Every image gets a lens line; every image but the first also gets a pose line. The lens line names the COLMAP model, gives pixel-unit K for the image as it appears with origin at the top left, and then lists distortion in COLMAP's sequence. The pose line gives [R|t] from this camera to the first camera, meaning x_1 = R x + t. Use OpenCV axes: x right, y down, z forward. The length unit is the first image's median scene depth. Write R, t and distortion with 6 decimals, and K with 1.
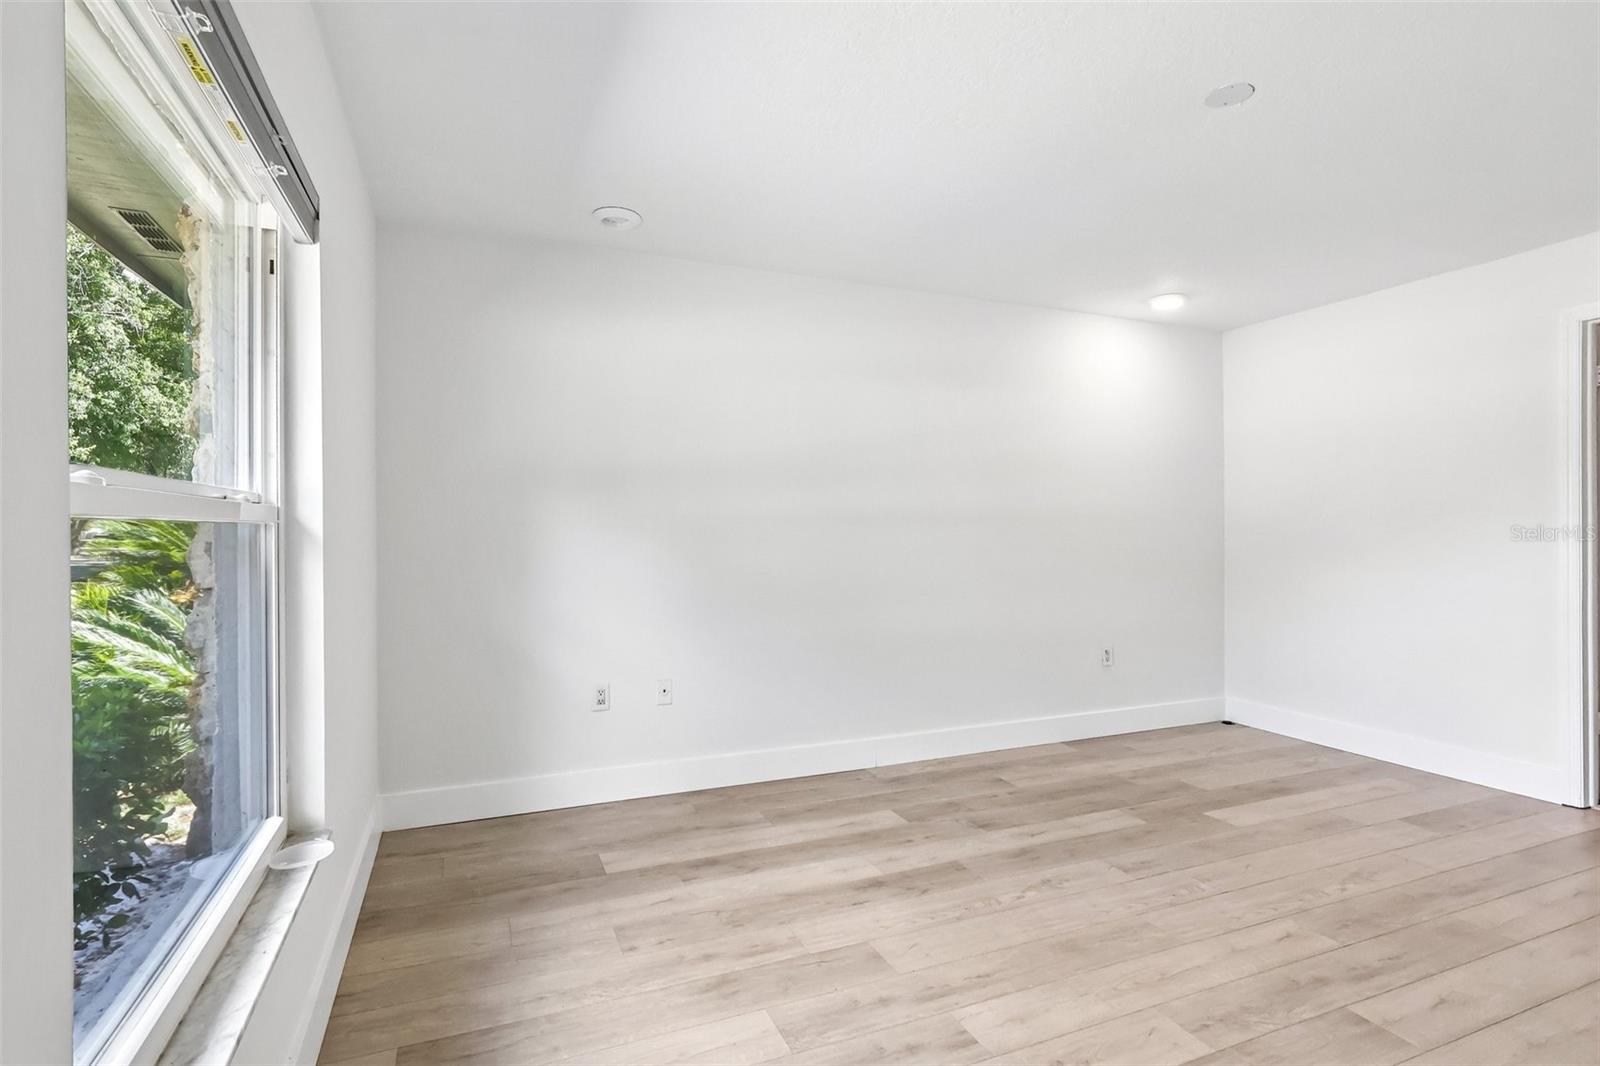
lens RADIAL K [[757.8, 0, 802.6], [0, 757.8, 544.2], [0, 0, 1]] dist [-0.001129, 0.000400]
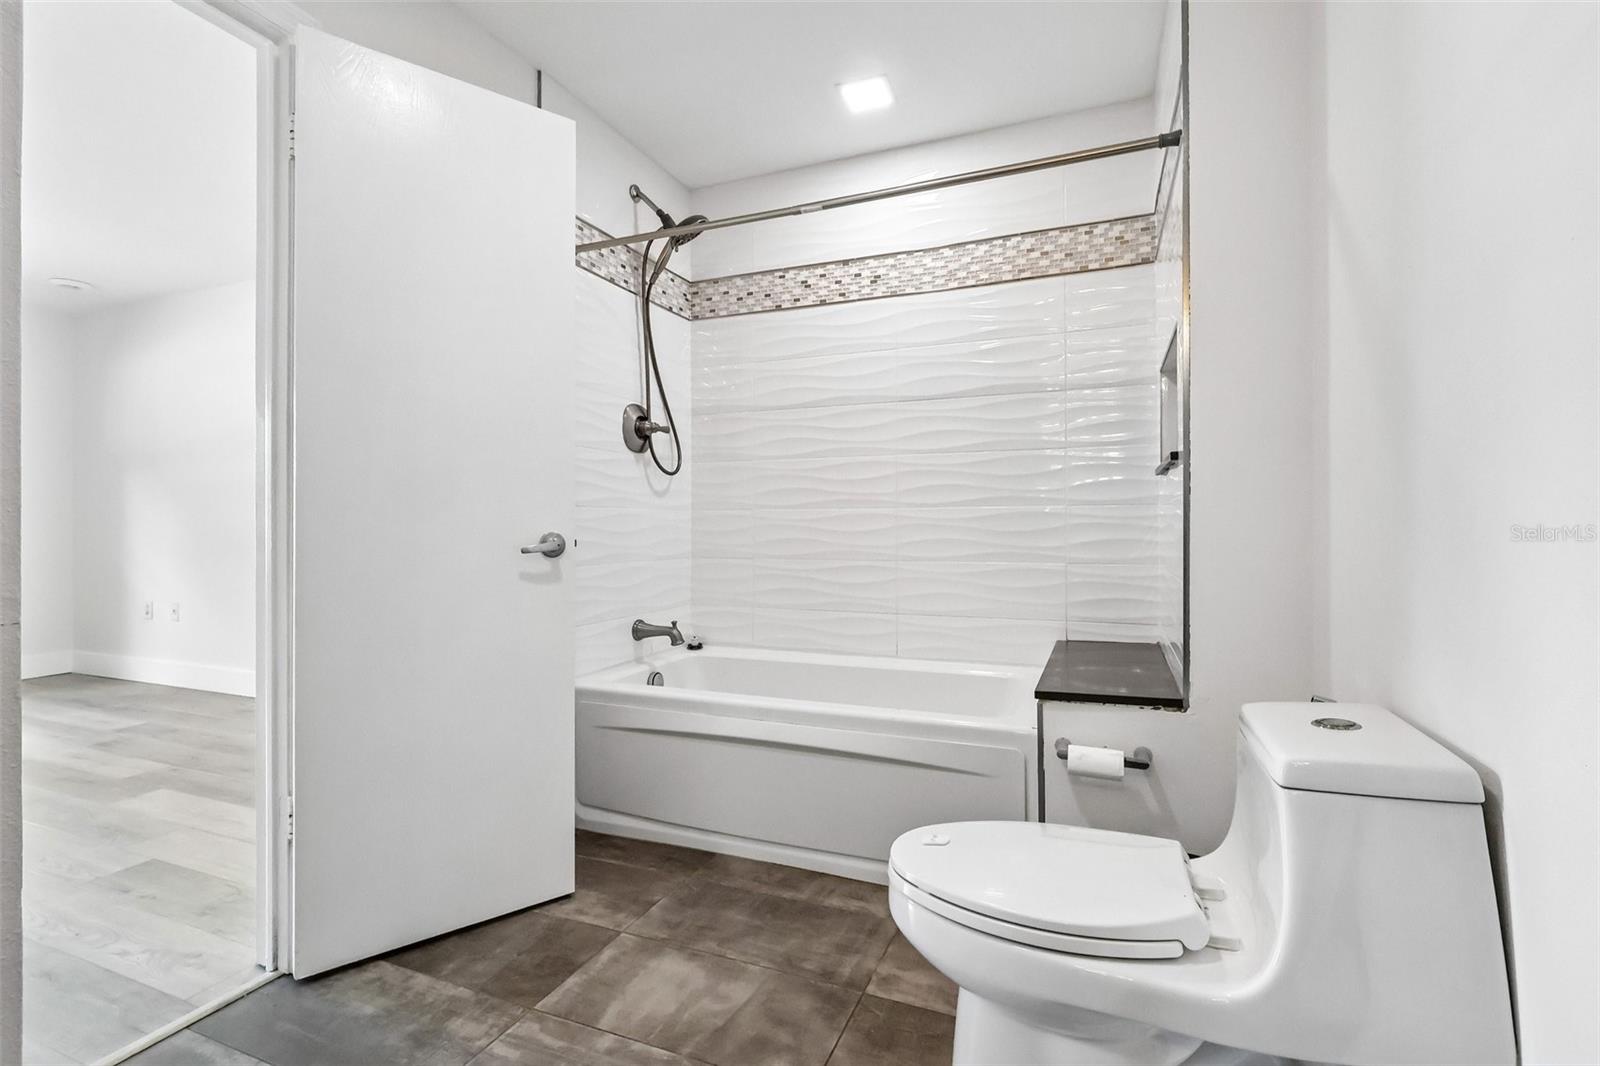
lens RADIAL K [[741.9, 0, 807.3], [0, 741.9, 534.1], [0, 0, 1]] dist [-0.003927, -0.000330]
pose [[0.707599, 0.002089, -0.706611, 1.852206], [-0.010078, 0.999924, -0.007135, 0.063393], [0.706542, 0.012170, 0.707566, 1.020792]]
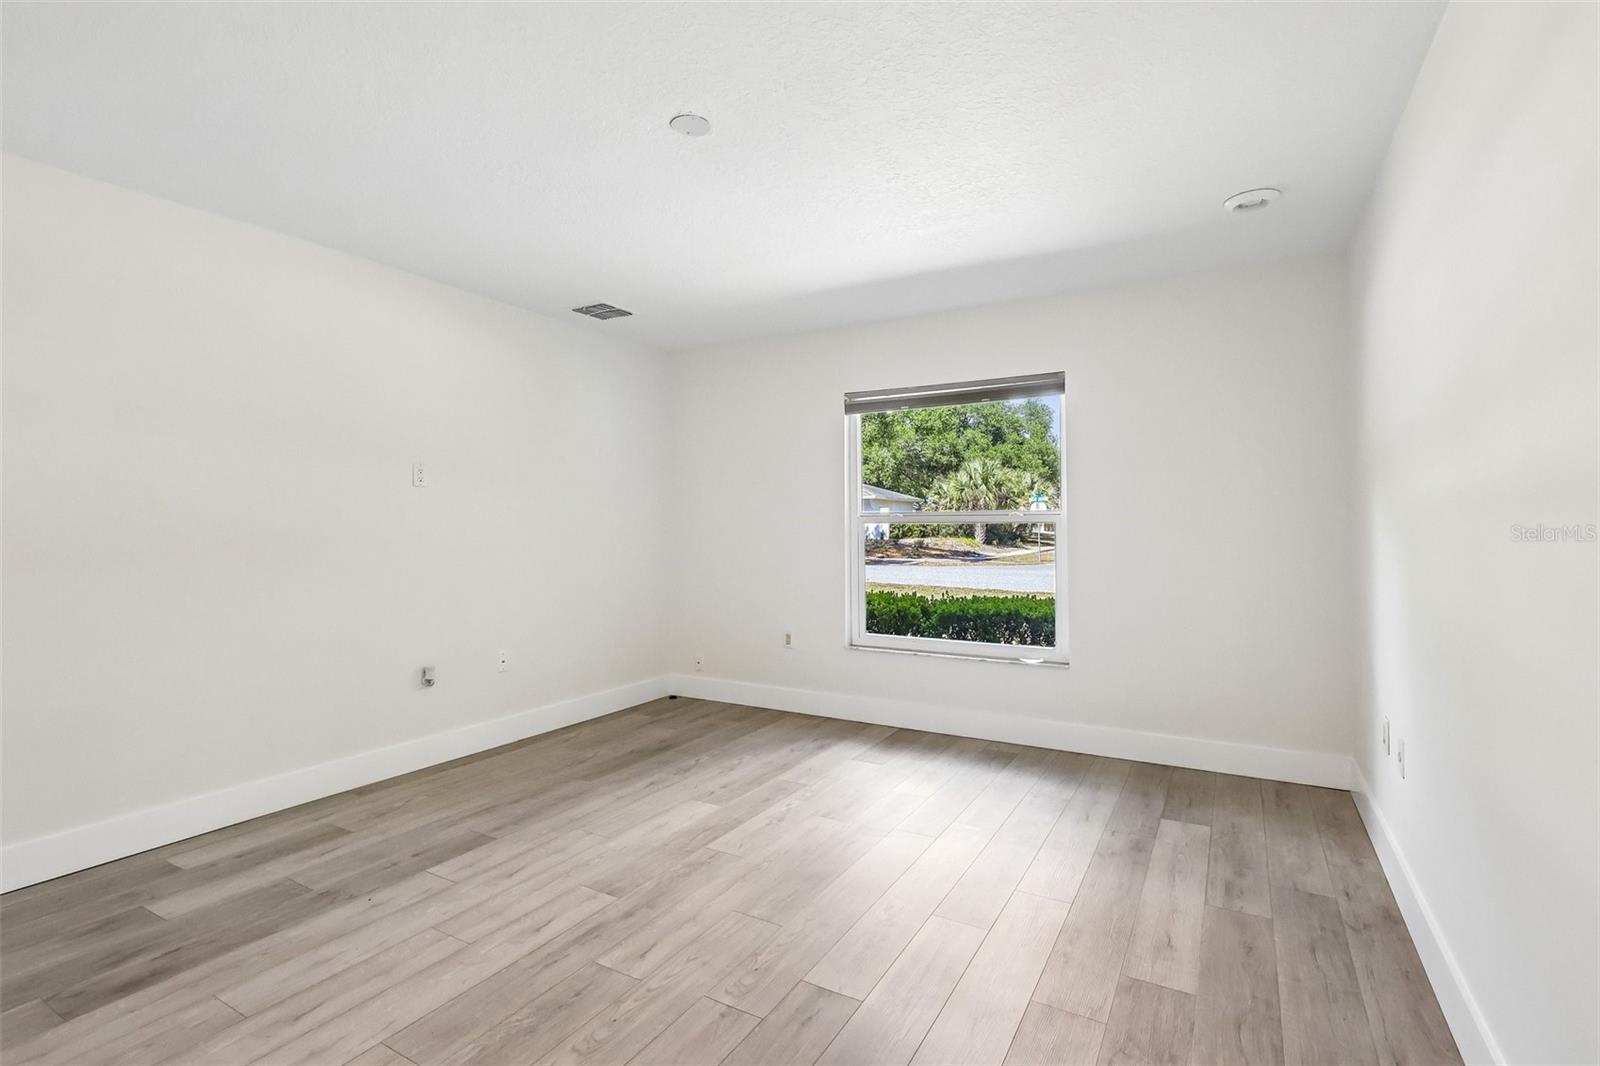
lens RADIAL K [[750.6, 0, 793.8], [0, 750.6, 525.9], [0, 0, 1]] dist [-0.005932, 0.000134]
pose [[-0.801868, 0.002049, -0.597497, 0.813229], [-0.008011, 0.999867, 0.014180, -0.029374], [0.597447, 0.016157, -0.801746, 1.438886]]
